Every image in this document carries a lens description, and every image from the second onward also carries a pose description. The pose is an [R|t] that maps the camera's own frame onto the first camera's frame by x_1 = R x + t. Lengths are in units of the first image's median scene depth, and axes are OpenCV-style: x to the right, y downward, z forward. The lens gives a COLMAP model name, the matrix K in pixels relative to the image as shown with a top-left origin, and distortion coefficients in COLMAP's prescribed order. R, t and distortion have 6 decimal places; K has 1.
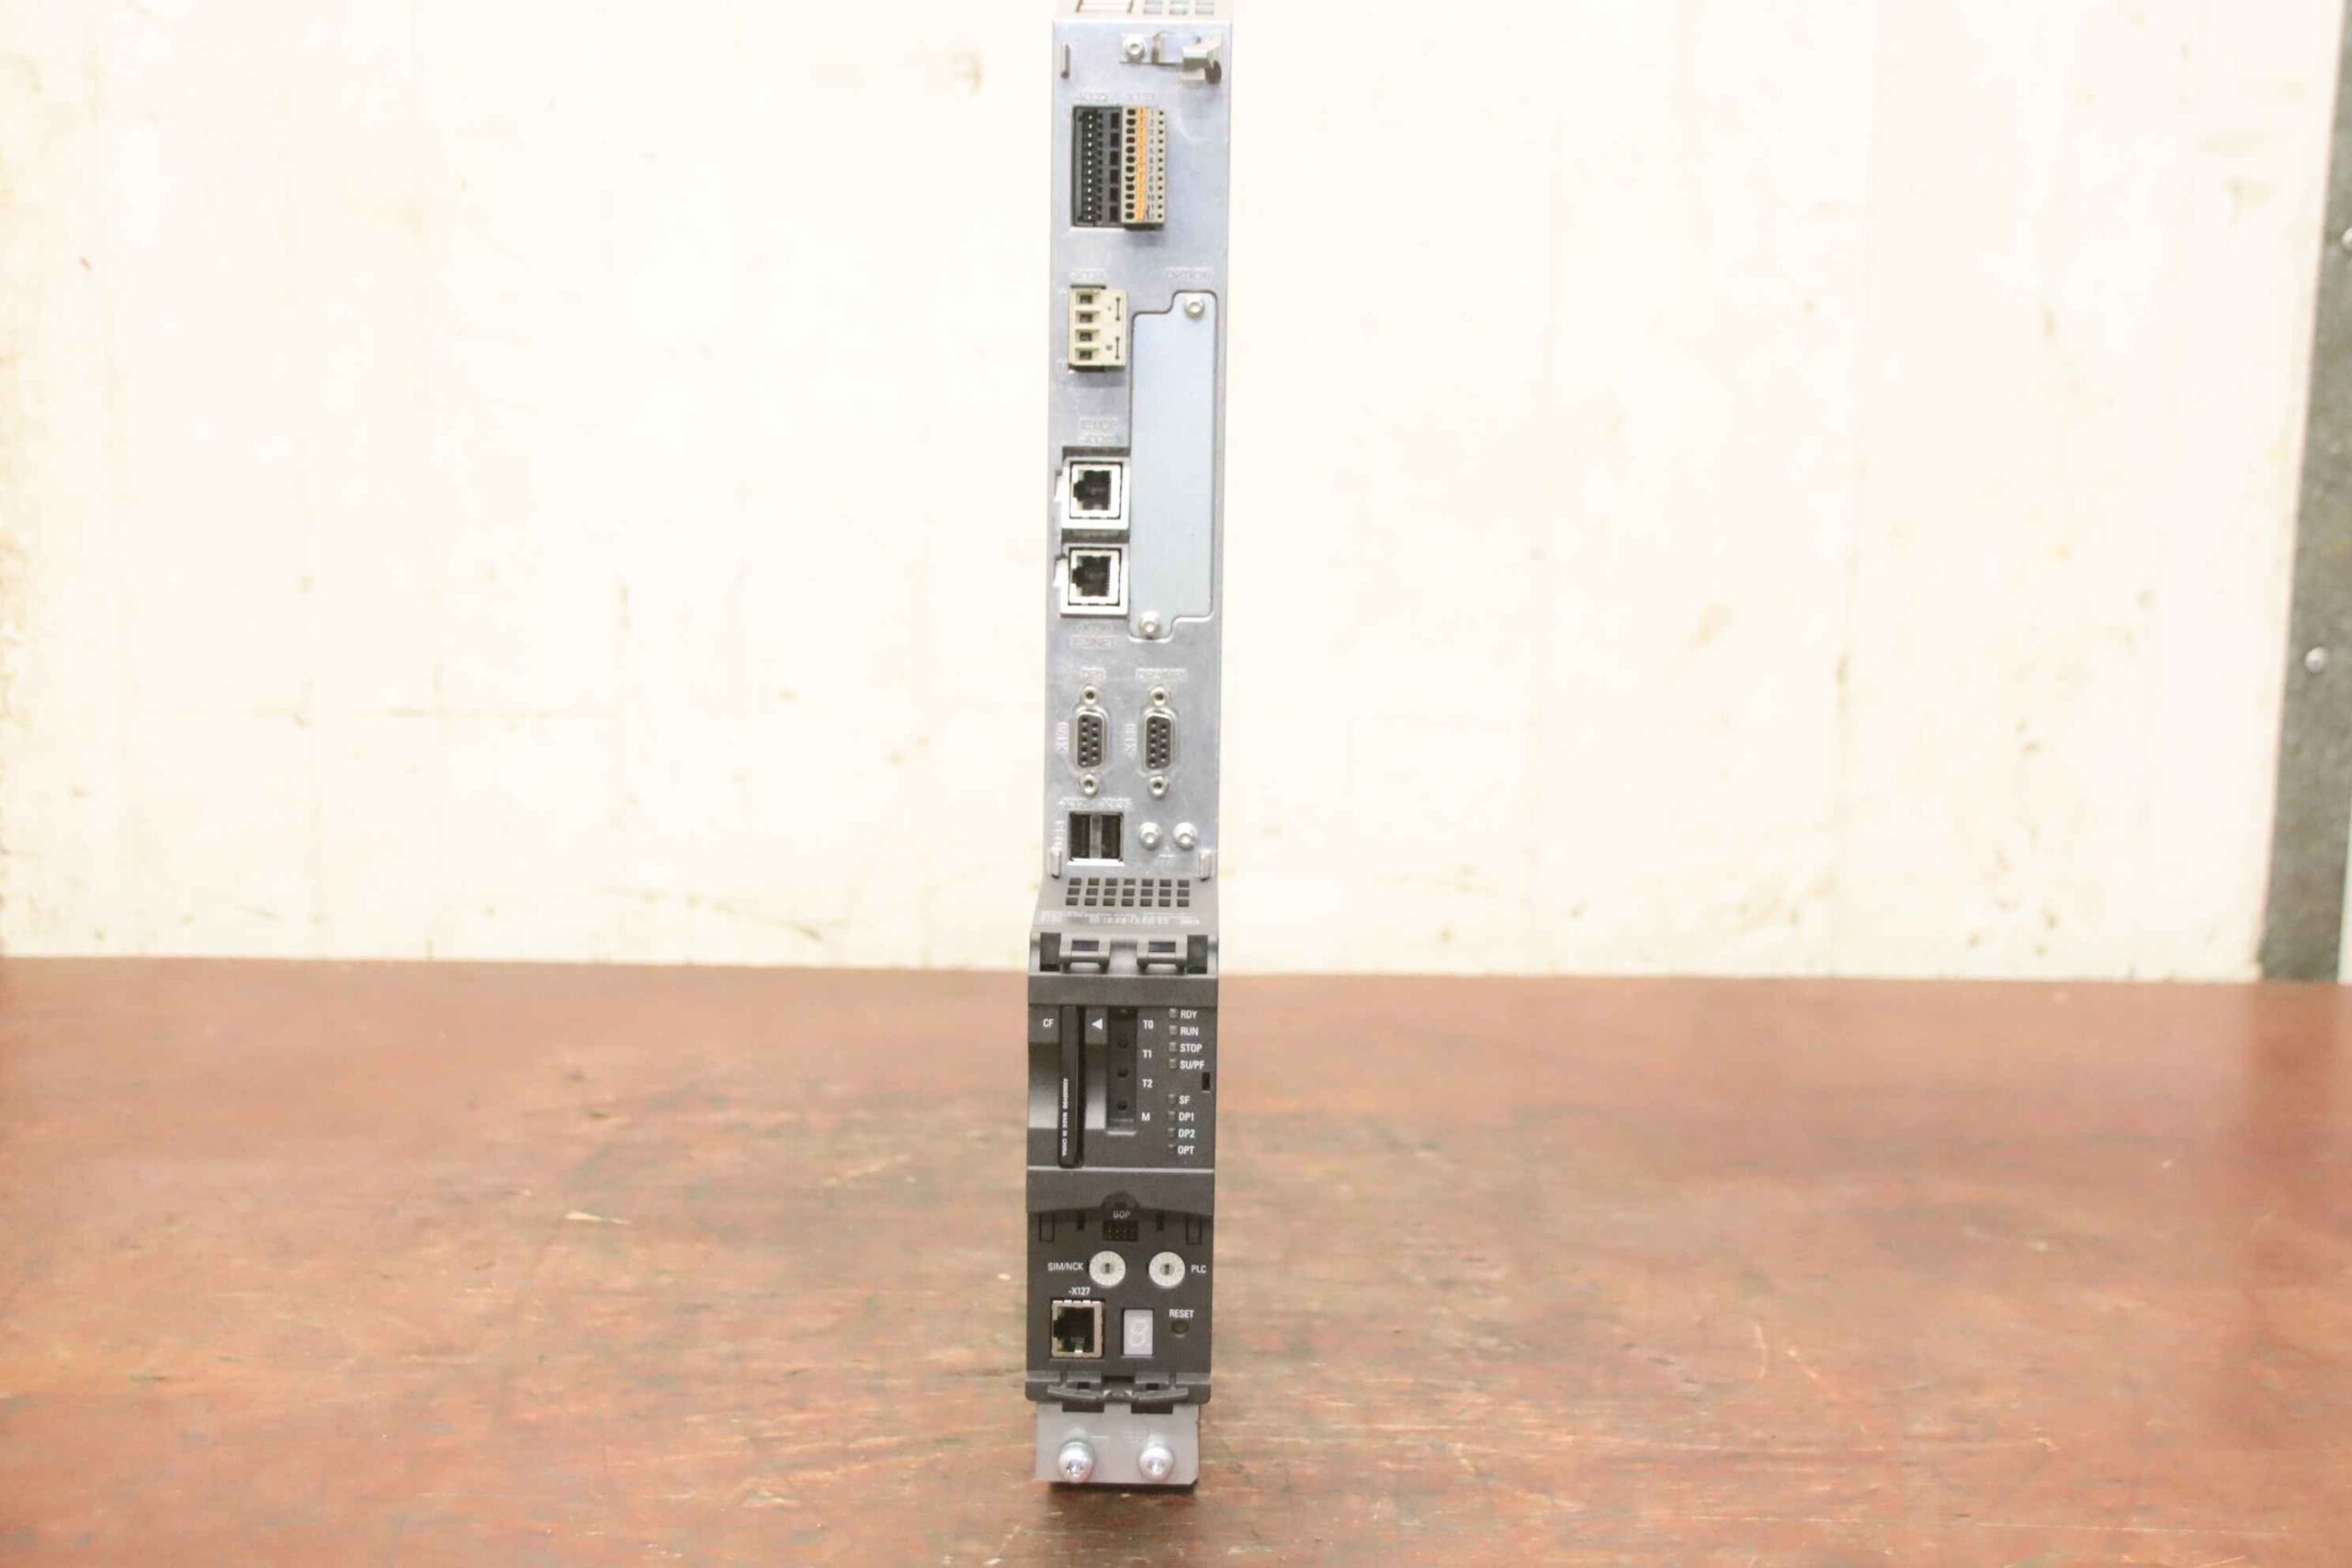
lens RADIAL K [[3536.3, 0, 1176.0], [0, 3536.3, 784.0], [0, 0, 1]] dist [0.028425, 0.022209]
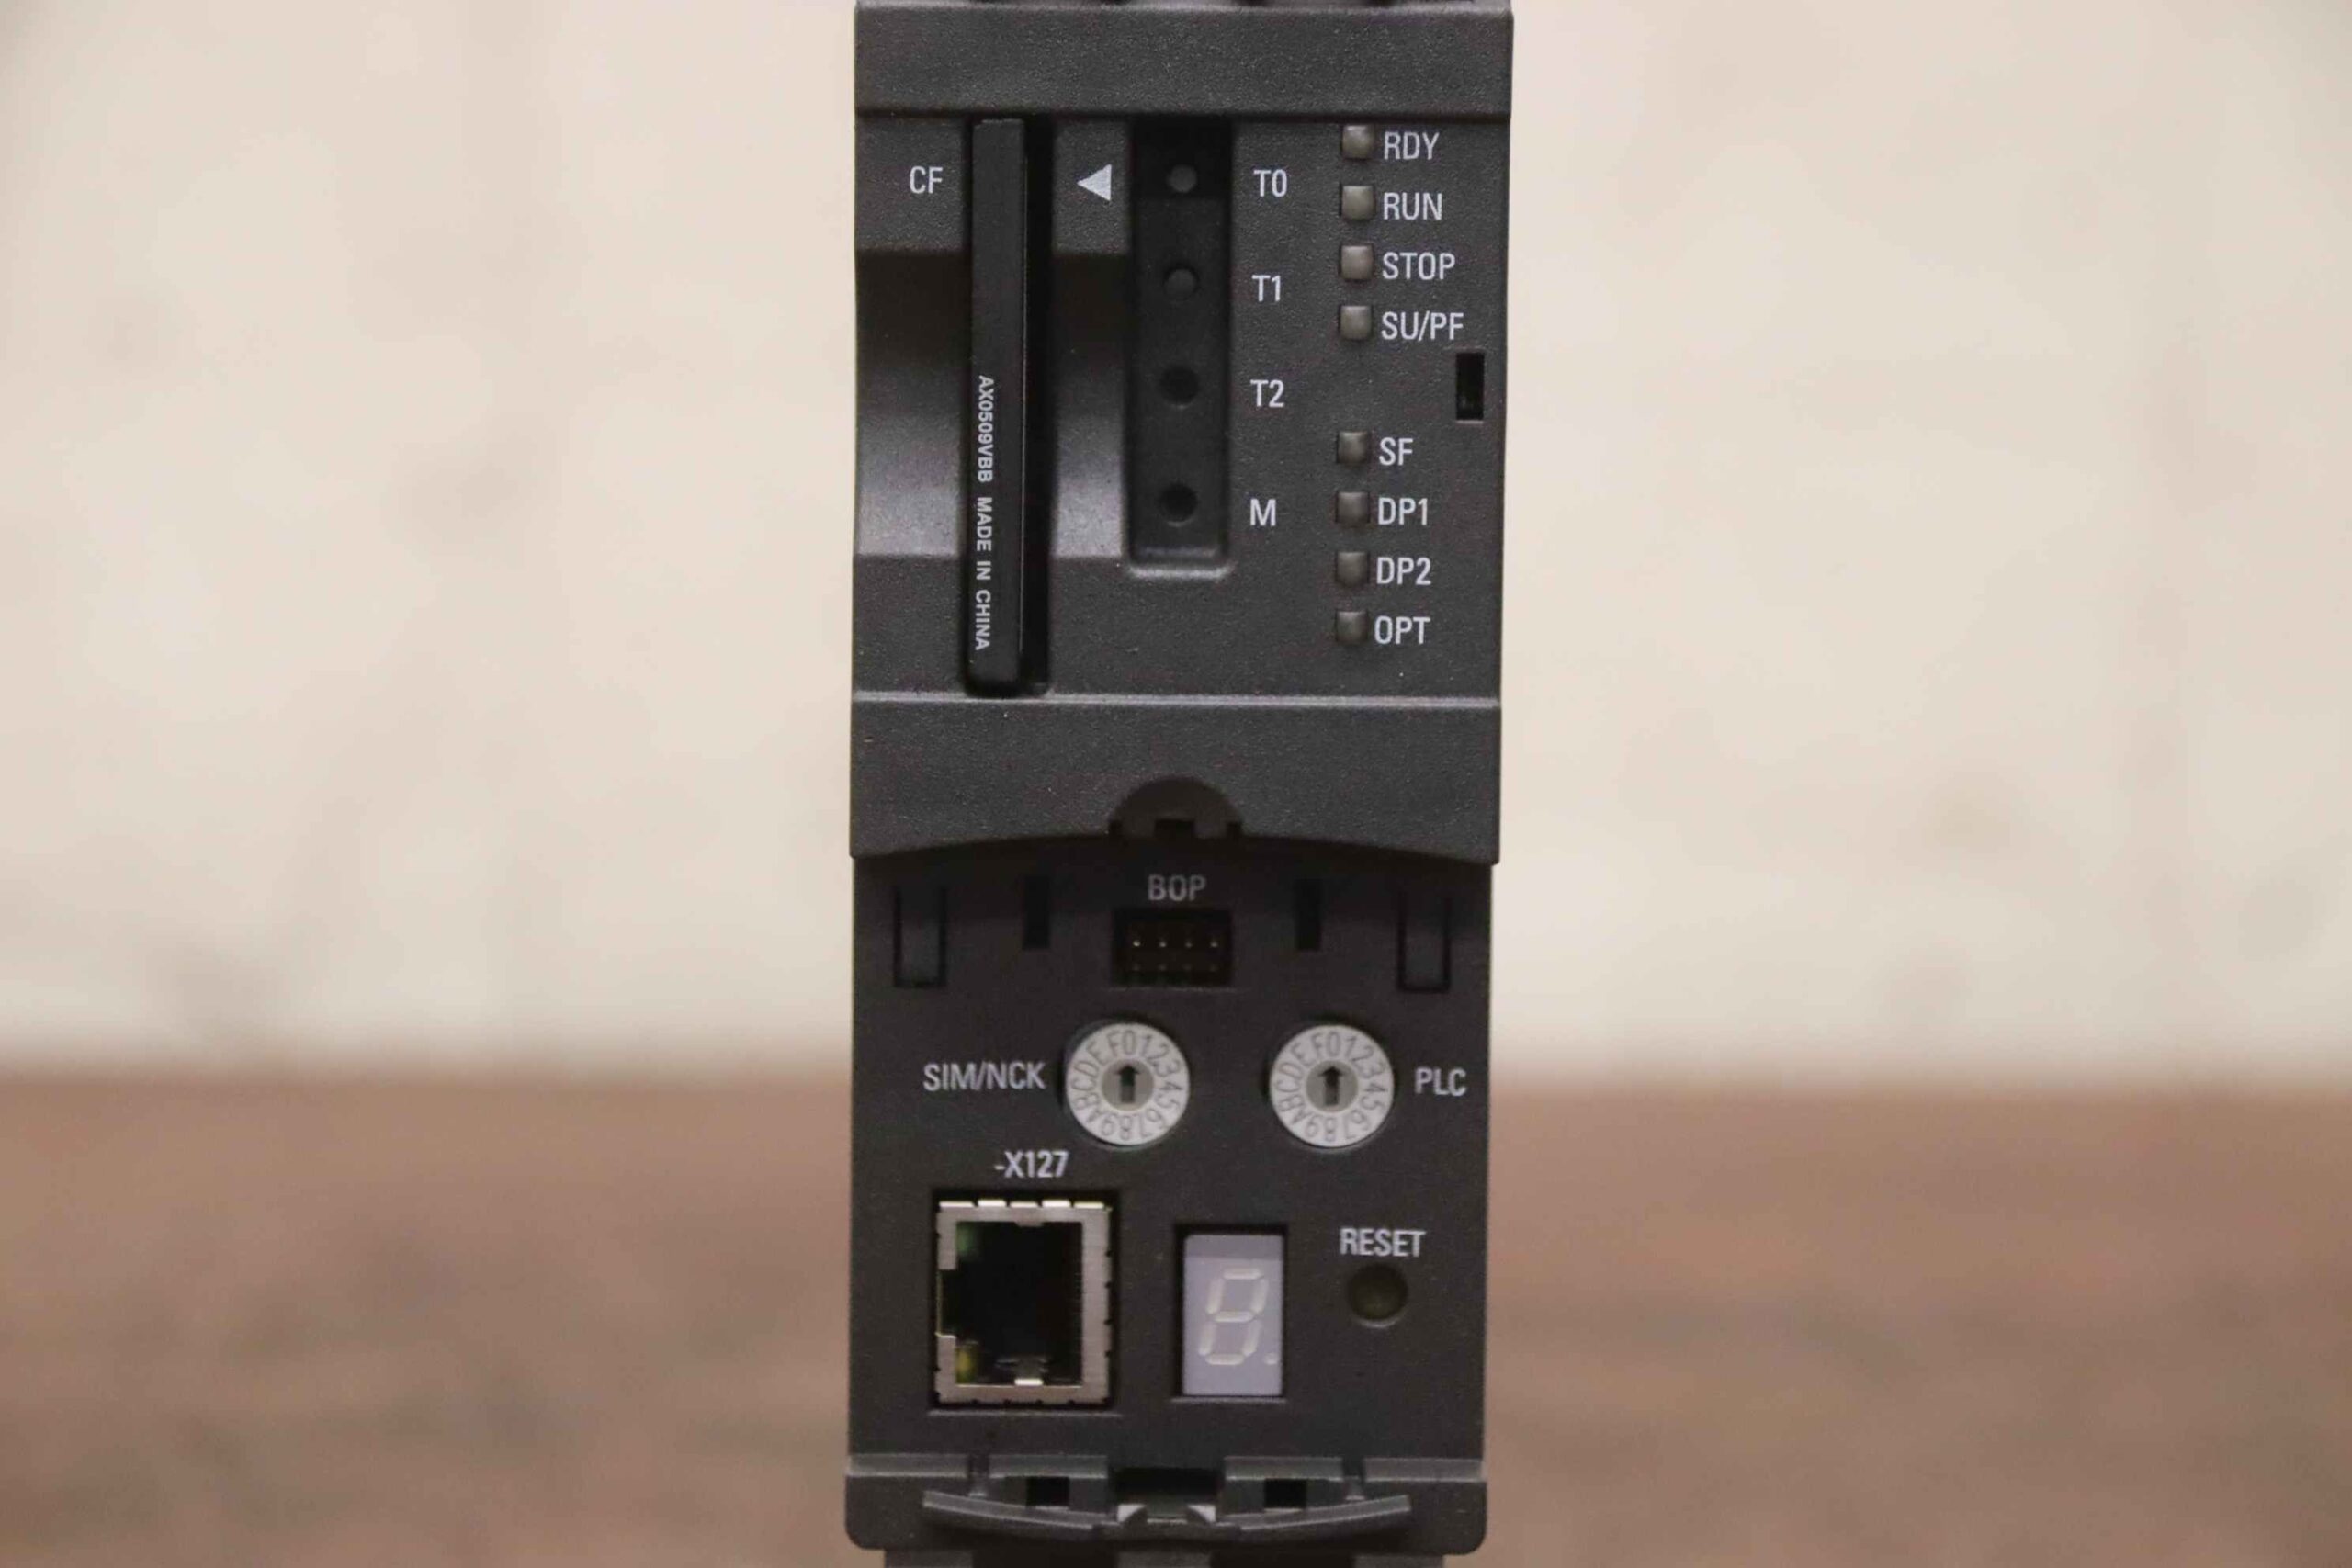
lens RADIAL K [[7572.4, 0, 1176.0], [0, 7572.4, 784.0], [0, 0, 1]] dist [0.713951, -0.021937]
pose [[0.999893, -0.006033, 0.013307, -0.023492], [0.007121, 0.996505, -0.083230, 0.163911], [-0.012758, 0.083316, 0.996441, 0.372981]]
